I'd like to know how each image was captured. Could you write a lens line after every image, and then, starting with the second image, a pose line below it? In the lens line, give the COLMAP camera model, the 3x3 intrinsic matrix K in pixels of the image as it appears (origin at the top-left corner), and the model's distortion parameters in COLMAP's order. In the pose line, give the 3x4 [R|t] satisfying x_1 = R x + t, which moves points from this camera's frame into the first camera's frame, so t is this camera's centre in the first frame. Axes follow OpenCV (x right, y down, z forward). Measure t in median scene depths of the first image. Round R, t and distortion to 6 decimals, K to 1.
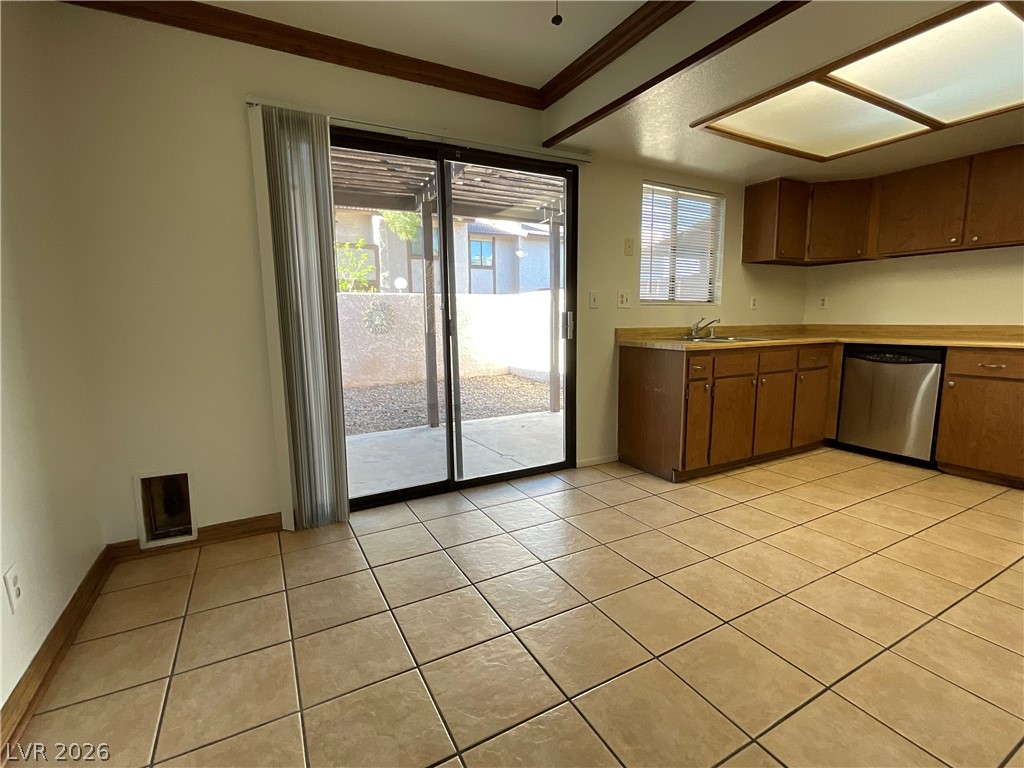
lens RADIAL K [[474.9, 0, 512.0], [0, 474.9, 384.0], [0, 0, 1]] dist [-0.009840, 0.007490]
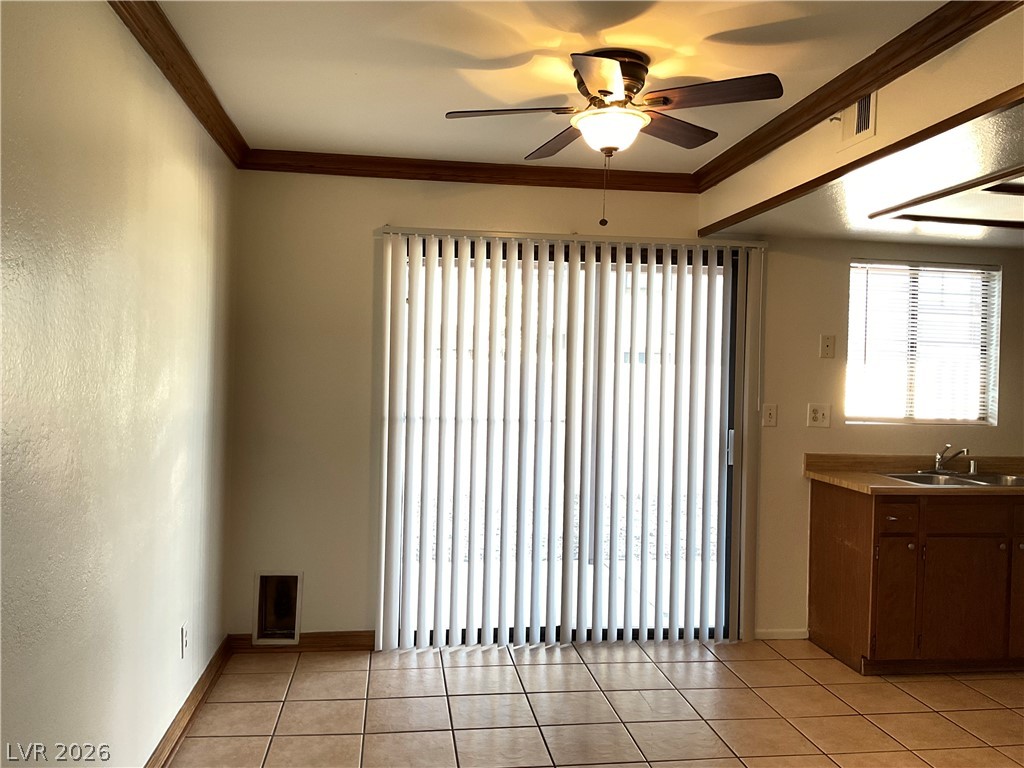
lens RADIAL K [[849.0, 0, 512.0], [0, 849.0, 384.0], [0, 0, 1]] dist [-0.008472, -0.007855]
pose [[0.935018, 0.039080, -0.352440, 0.271872], [-0.084241, 0.989935, -0.113723, -0.038860], [0.344448, 0.136023, 0.928899, -0.431606]]
